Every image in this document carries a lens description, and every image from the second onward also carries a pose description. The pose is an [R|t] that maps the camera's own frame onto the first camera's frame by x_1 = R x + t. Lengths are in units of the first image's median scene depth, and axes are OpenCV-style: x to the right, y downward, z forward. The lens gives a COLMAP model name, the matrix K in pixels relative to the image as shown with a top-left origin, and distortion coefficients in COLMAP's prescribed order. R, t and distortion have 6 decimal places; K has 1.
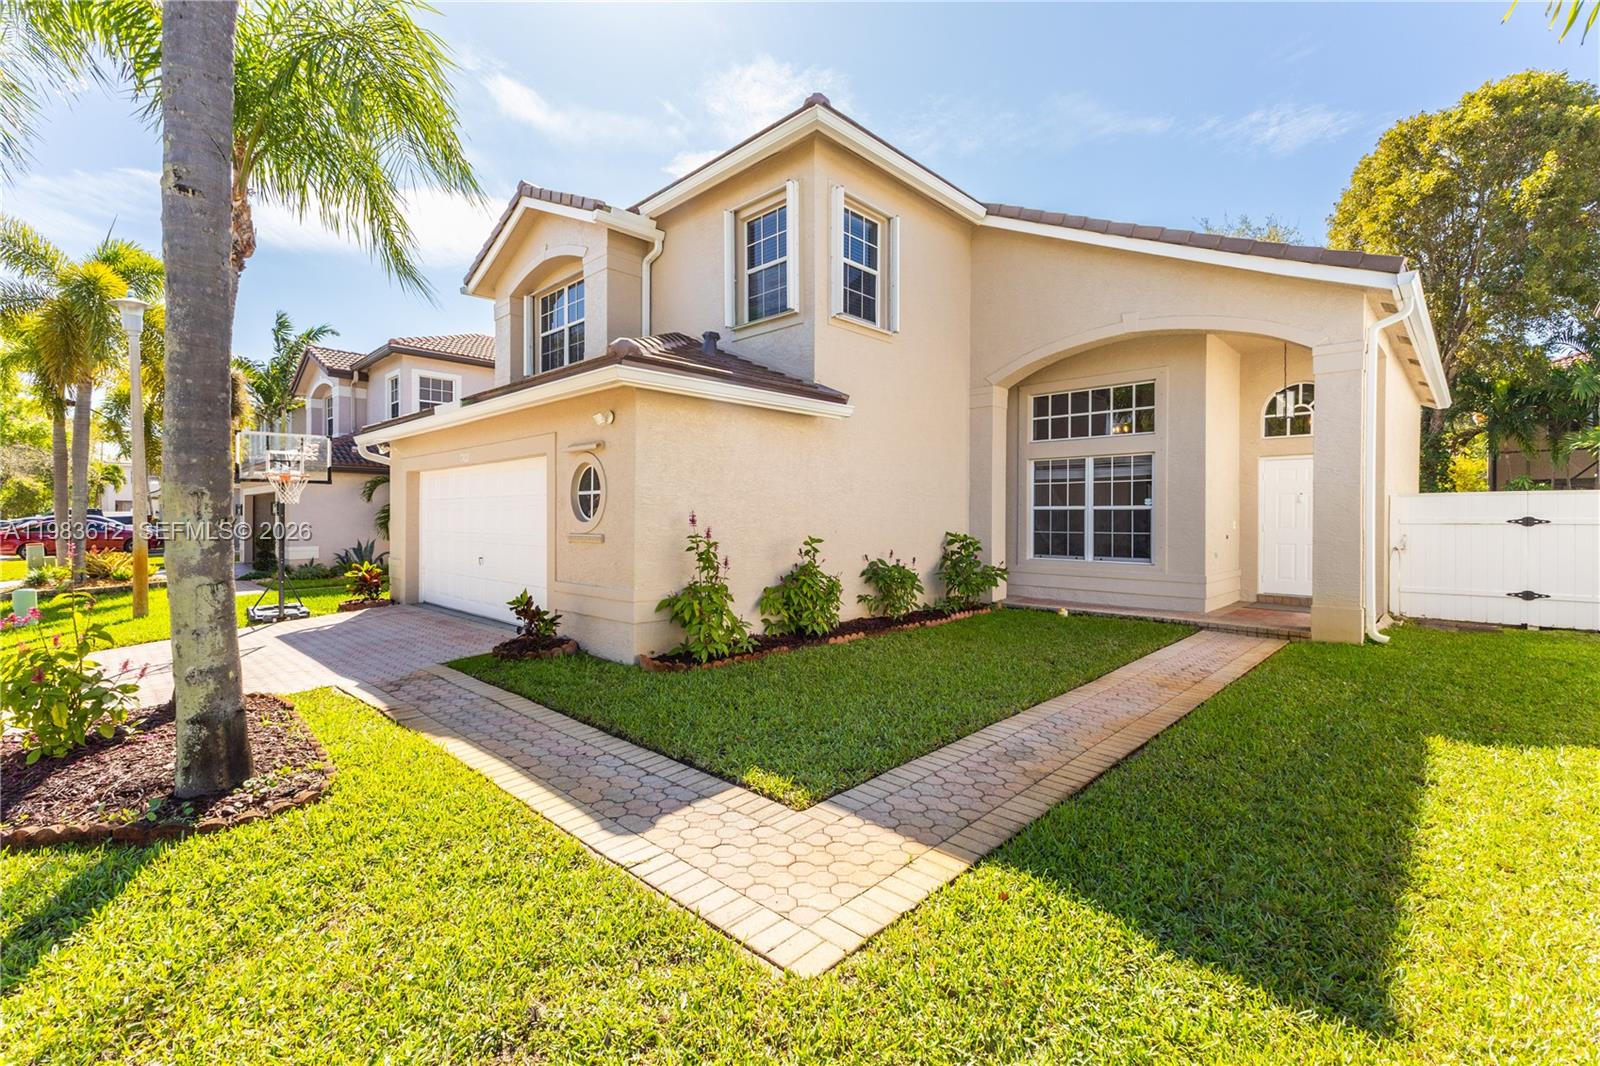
lens RADIAL K [[689.3, 0, 798.6], [0, 689.3, 516.9], [0, 0, 1]] dist [0.012157, -0.000083]
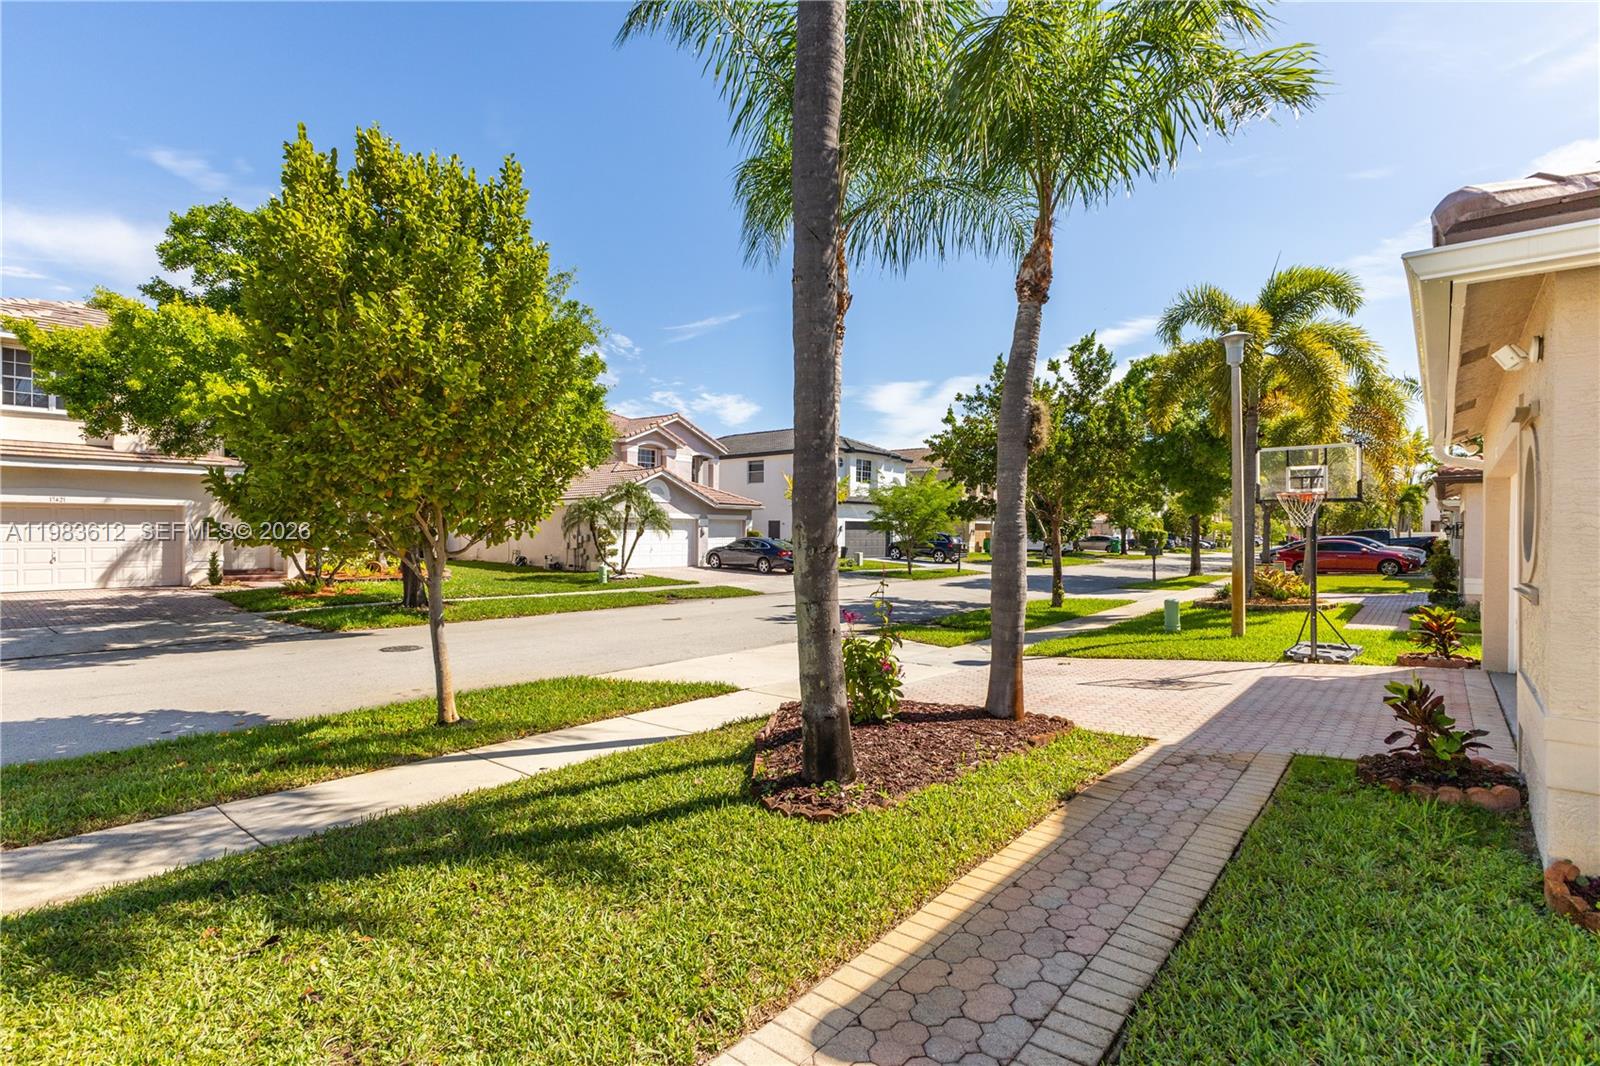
lens RADIAL K [[757.2, 0, 803.4], [0, 757.2, 532.5], [0, 0, 1]] dist [0.000366, 0.000060]
pose [[0.073039, -0.000564, -0.997329, 0.203181], [-0.002863, 0.999996, -0.000776, -0.010274], [0.997325, 0.002912, 0.073037, 0.415926]]
